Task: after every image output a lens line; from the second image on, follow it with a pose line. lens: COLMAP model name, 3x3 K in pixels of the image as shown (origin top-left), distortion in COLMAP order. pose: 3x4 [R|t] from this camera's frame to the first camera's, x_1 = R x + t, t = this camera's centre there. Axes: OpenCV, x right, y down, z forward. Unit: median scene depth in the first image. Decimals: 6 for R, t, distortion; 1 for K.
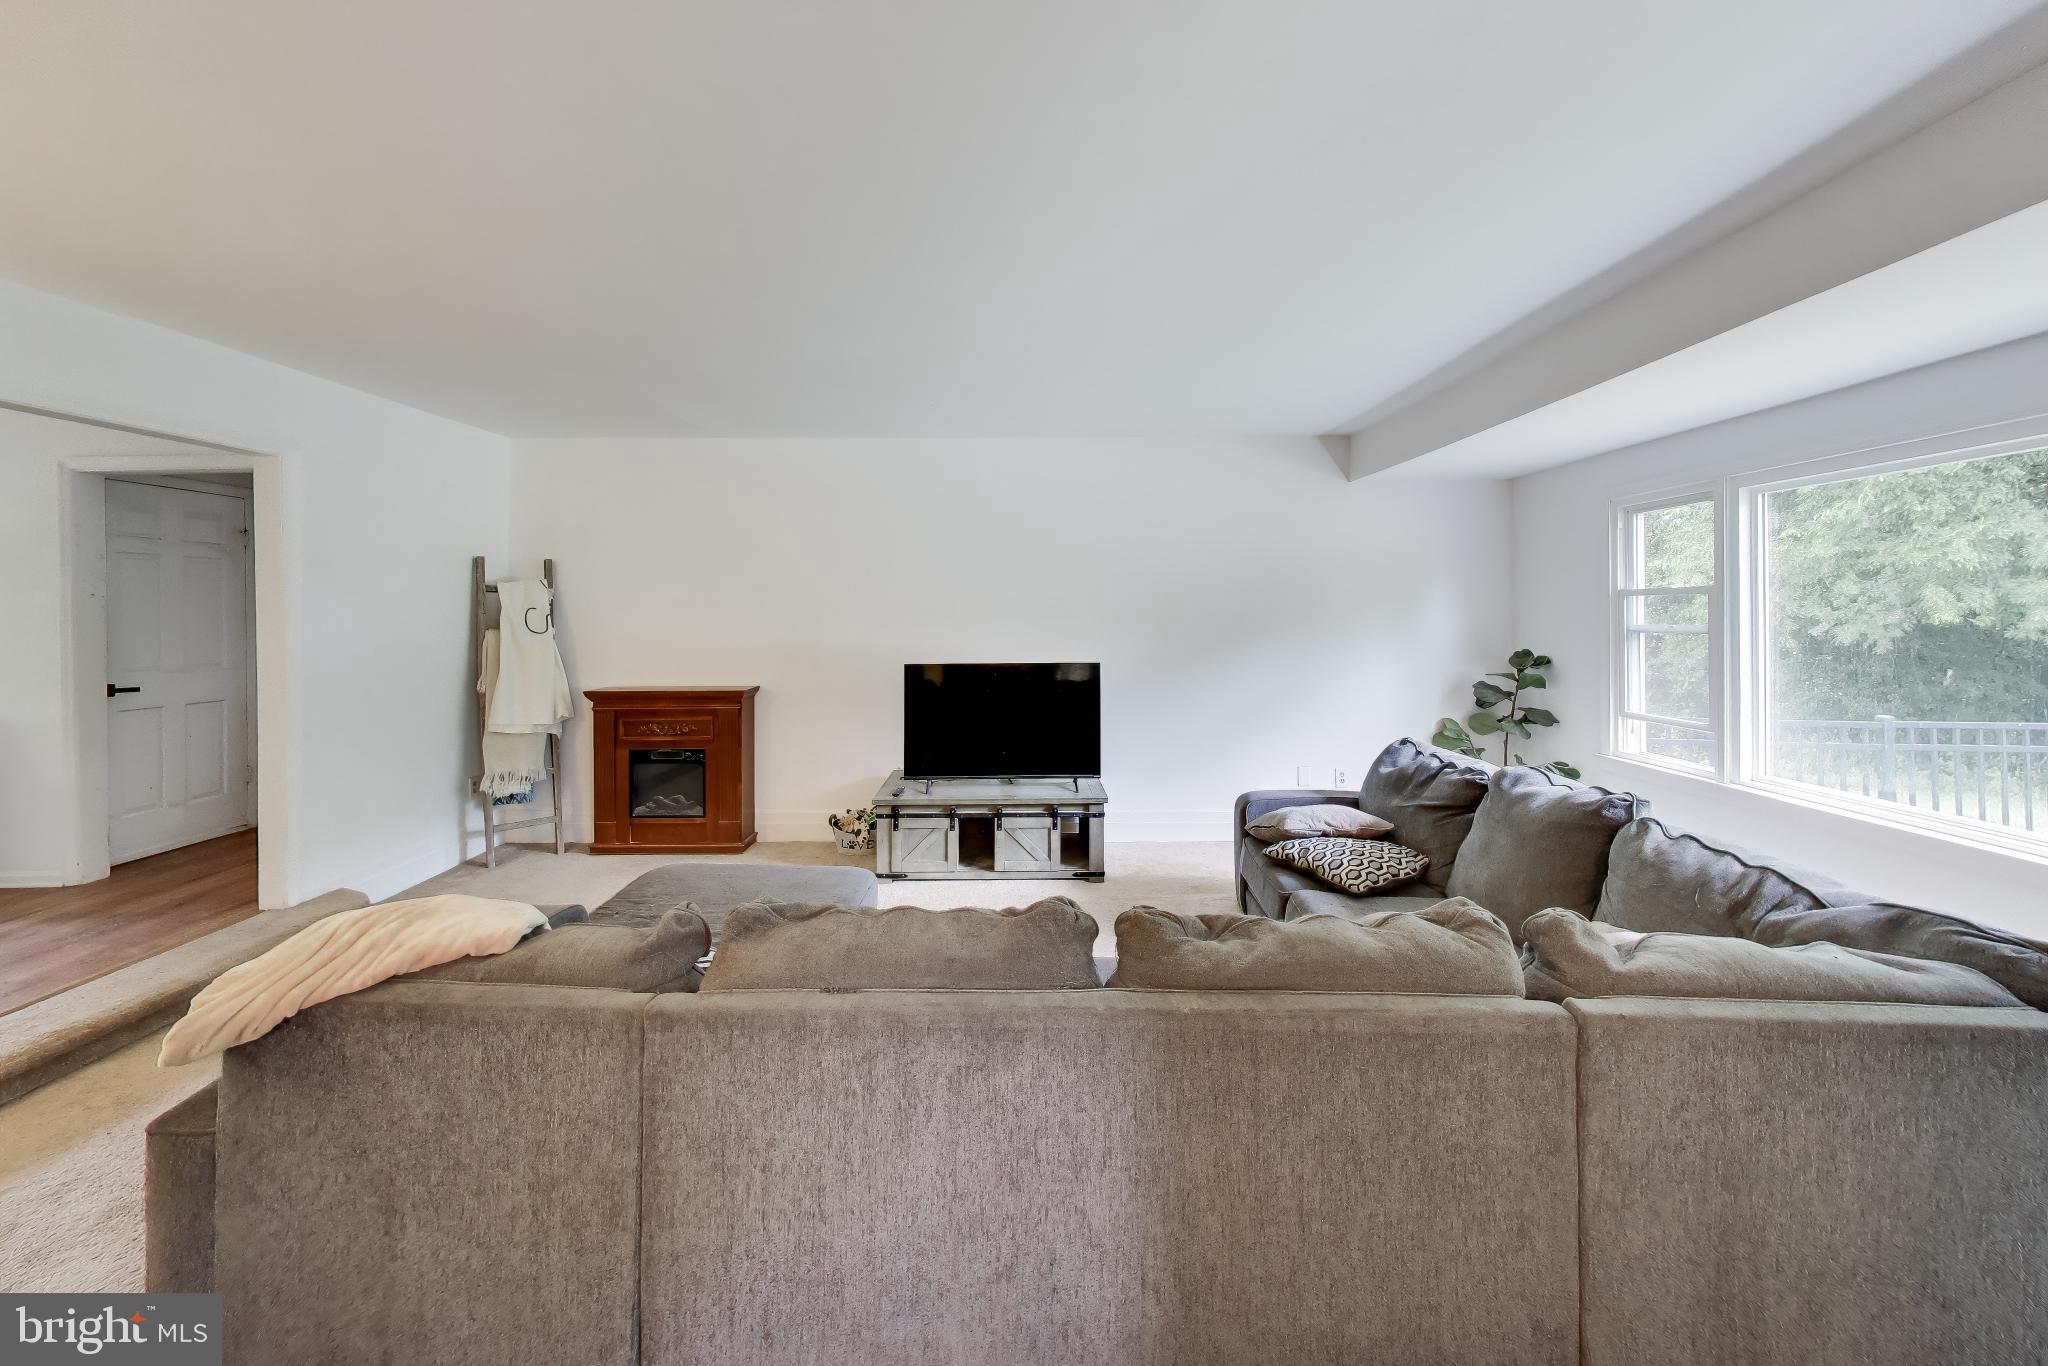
lens RADIAL K [[811.5, 0, 1015.9], [0, 811.5, 615.7], [0, 0, 1]] dist [-0.000168, 0.000209]
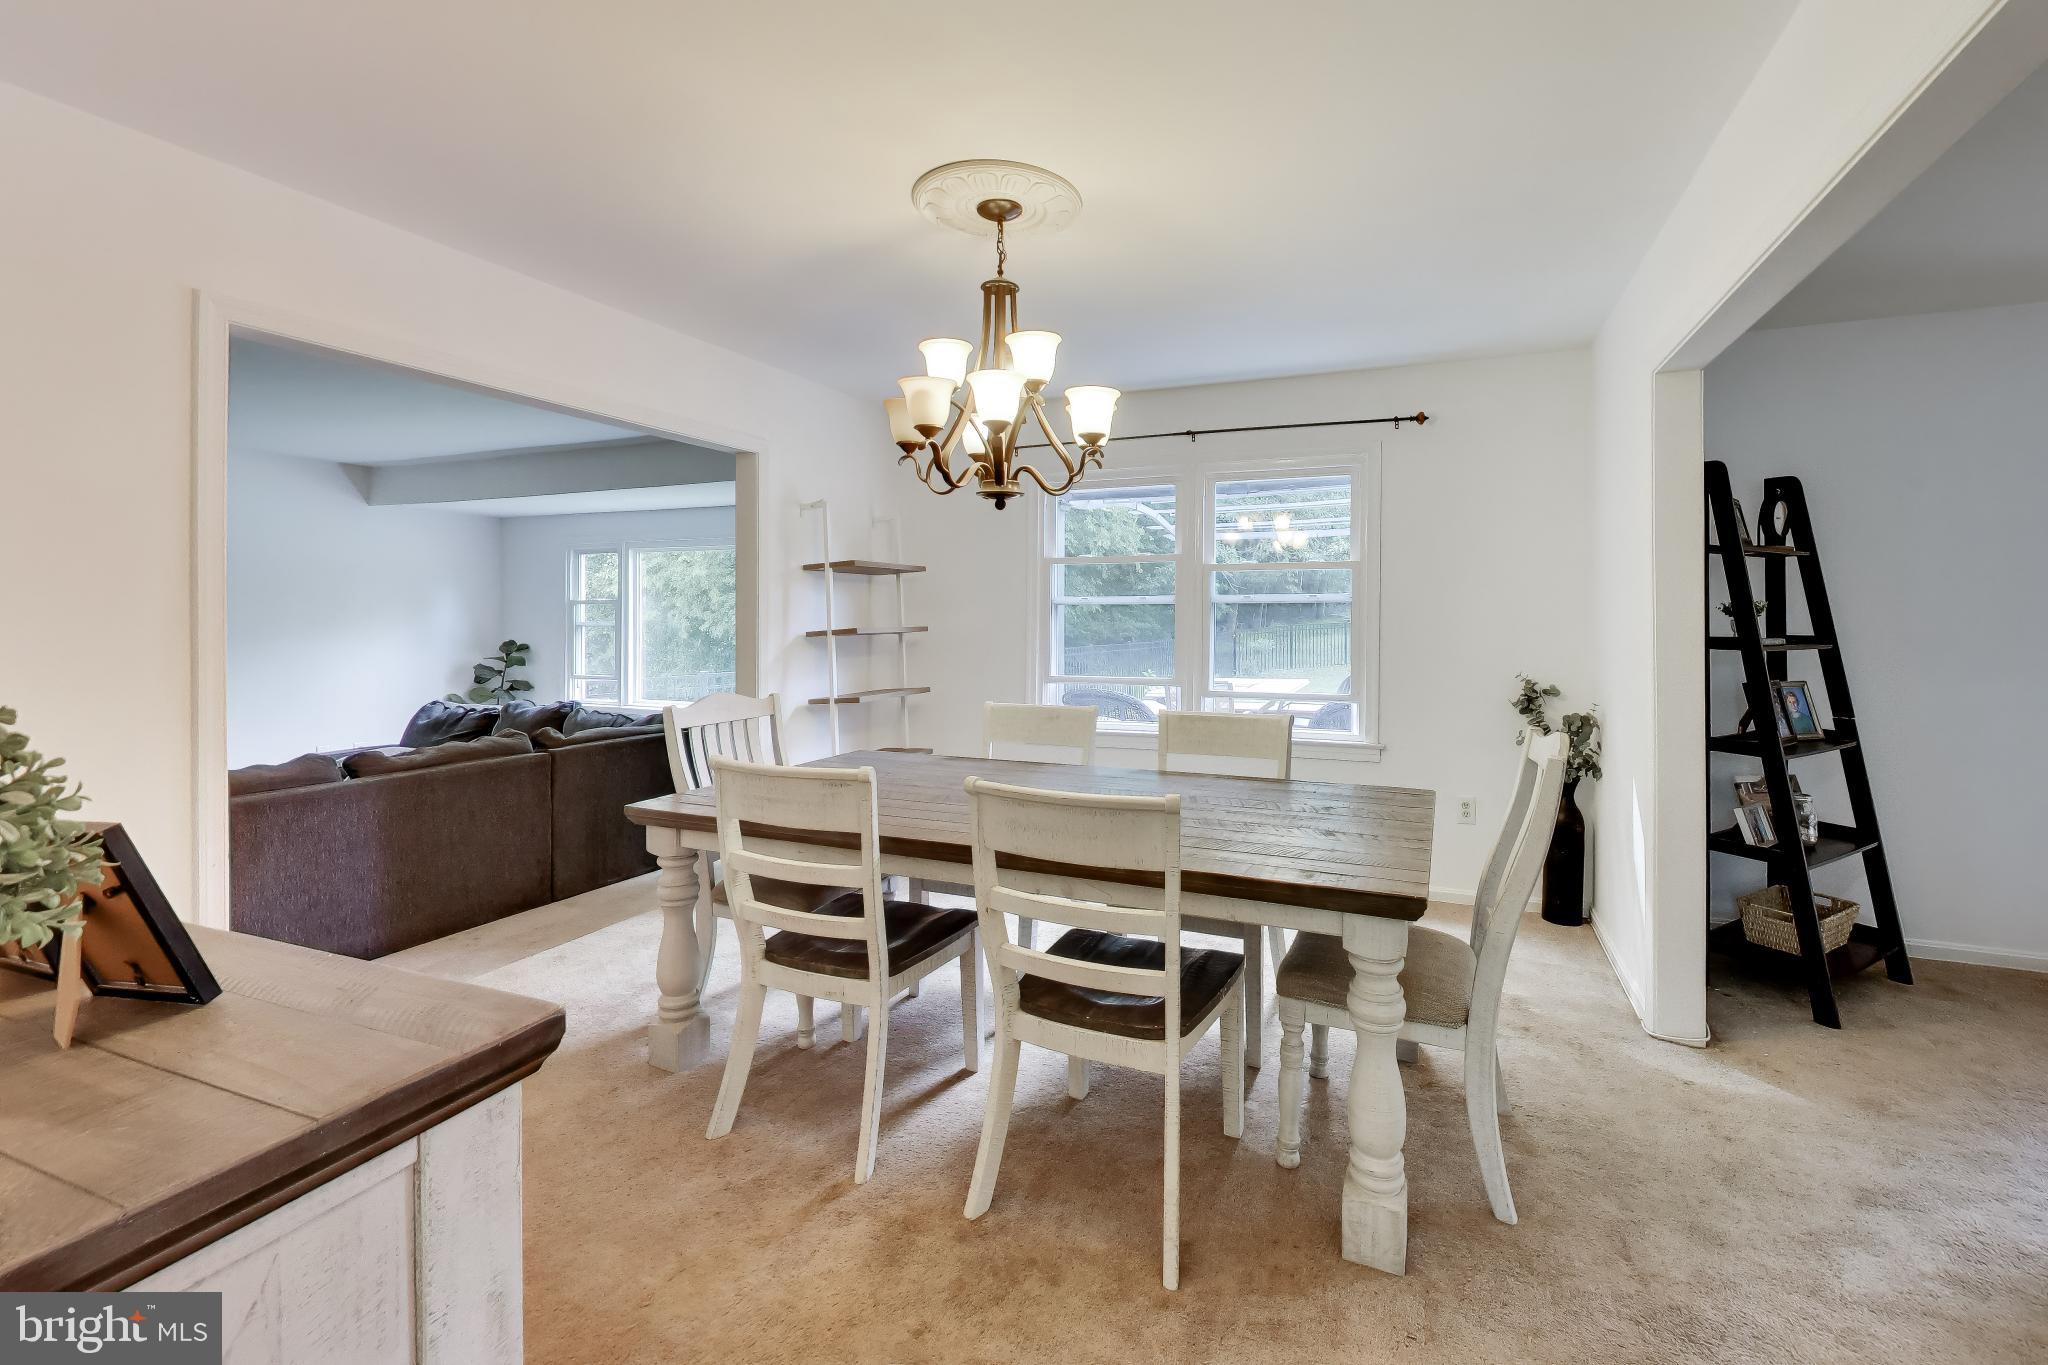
lens RADIAL K [[811.5, 0, 1015.9], [0, 811.5, 615.2], [0, 0, 1]] dist [-0.000168, 0.000209]
pose [[0.422062, 0.005038, 0.906553, -0.340358], [-0.003870, 0.999985, -0.003755, 0.000262], [-0.906559, -0.001924, 0.422076, -0.474345]]
